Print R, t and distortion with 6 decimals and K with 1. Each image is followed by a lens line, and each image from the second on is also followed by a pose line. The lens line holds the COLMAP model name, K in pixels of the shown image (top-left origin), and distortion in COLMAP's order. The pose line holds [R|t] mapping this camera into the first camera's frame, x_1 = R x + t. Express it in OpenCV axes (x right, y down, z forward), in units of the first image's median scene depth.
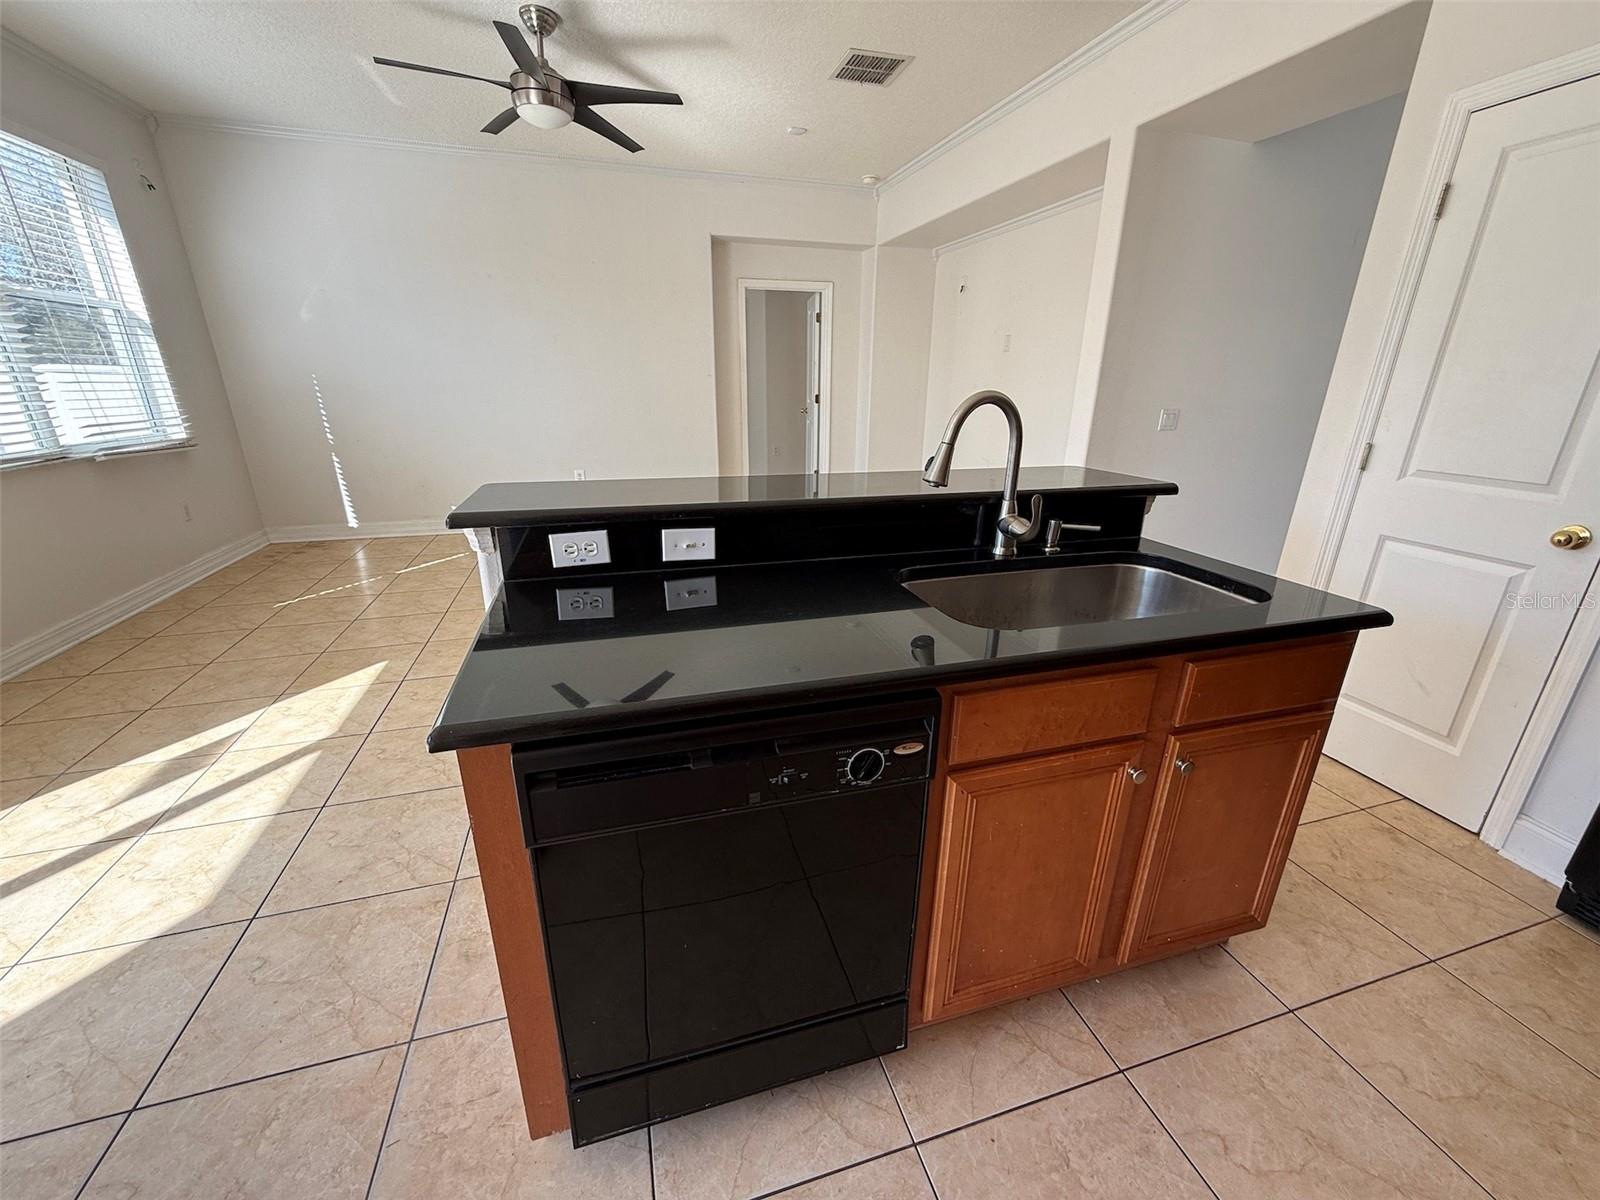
lens RADIAL K [[638.1, 0, 802.4], [0, 638.1, 601.2], [0, 0, 1]] dist [-0.003059, 0.001362]
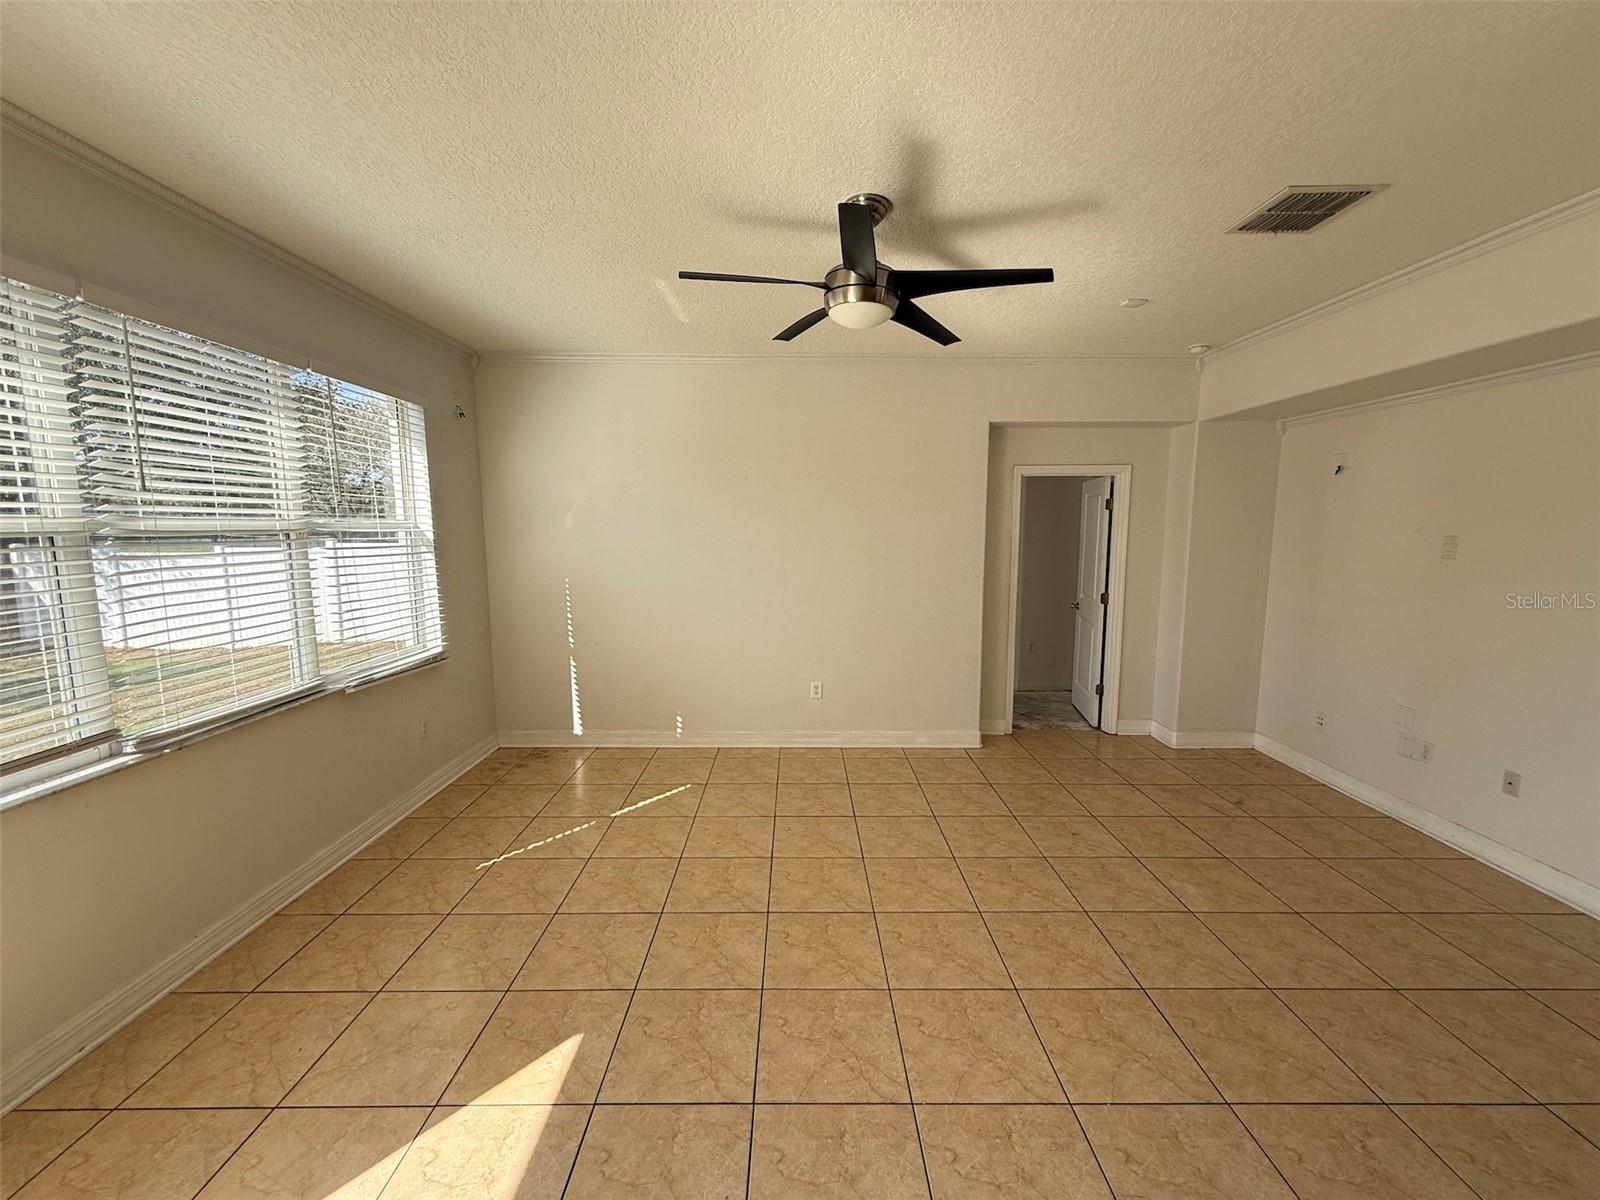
lens RADIAL K [[638.1, 0, 798.4], [0, 638.1, 601.0], [0, 0, 1]] dist [-0.003059, 0.001362]
pose [[0.957545, 0.026660, -0.287048, -0.241596], [-0.089858, 0.973710, -0.209318, -0.238886], [0.273921, 0.226225, 0.934767, 0.314973]]
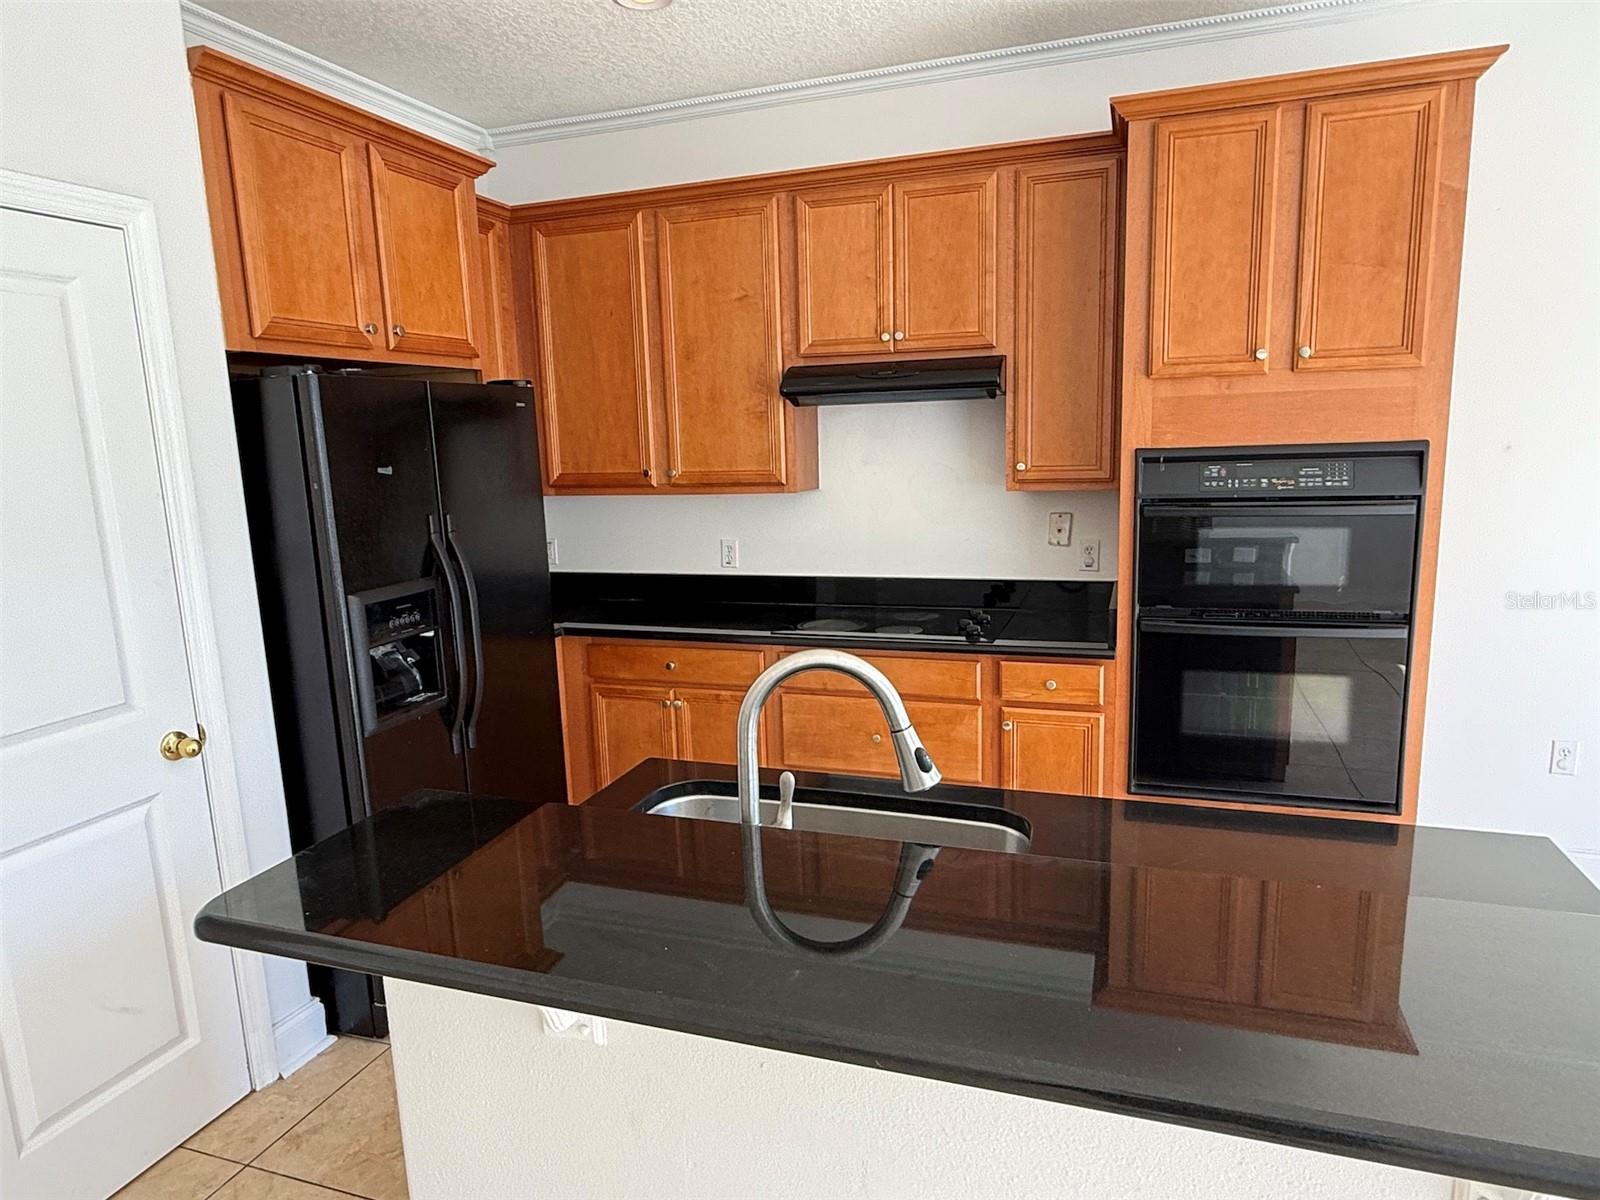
lens RADIAL K [[975.2, 0, 795.9], [0, 975.2, 601.5], [0, 0, 1]] dist [-0.001145, -0.002001]
pose [[-0.810969, -0.086884, 0.578603, -0.106606], [0.215591, 0.874956, 0.433557, -0.367041], [-0.543921, 0.476343, -0.690831, 0.763891]]
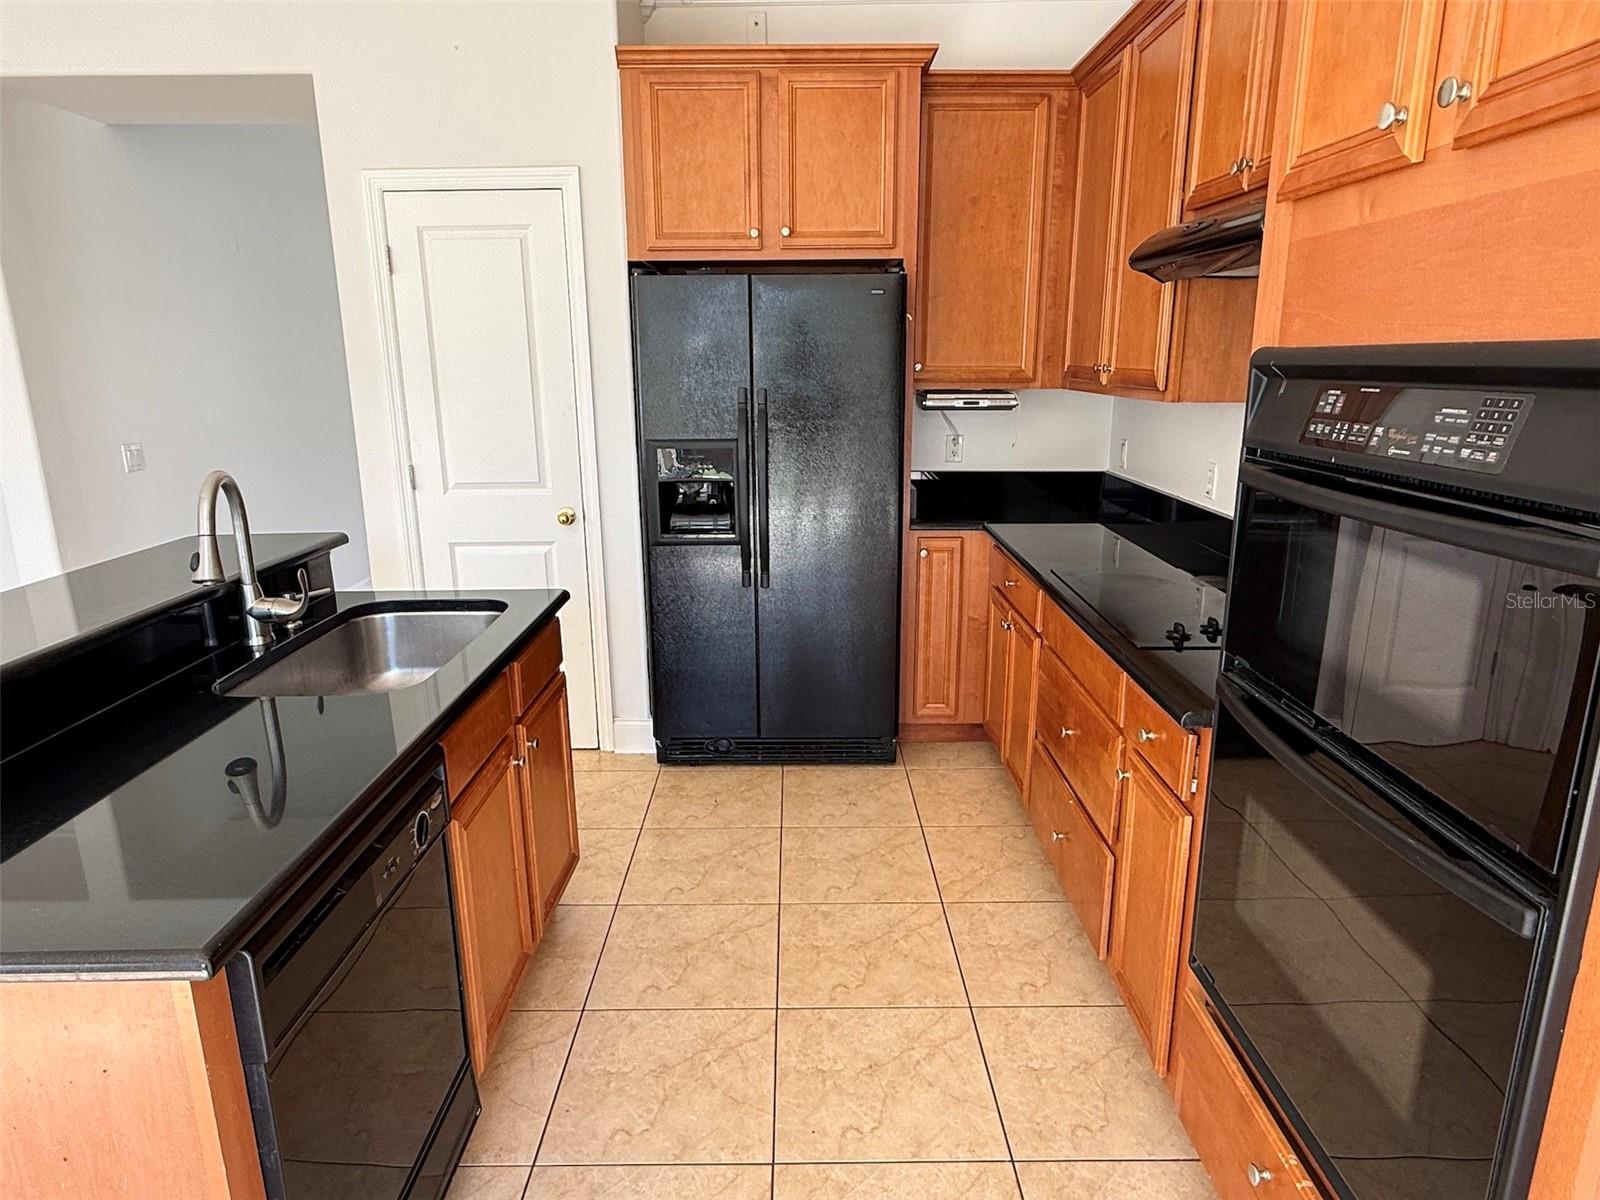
lens RADIAL K [[975.2, 0, 795.4], [0, 975.2, 608.6], [0, 0, 1]] dist [-0.001145, -0.002001]
pose [[0.287694, -0.254423, 0.923310, -0.363342], [0.329730, 0.931443, 0.153923, -0.042744], [-0.899172, 0.260160, 0.351862, -0.075897]]
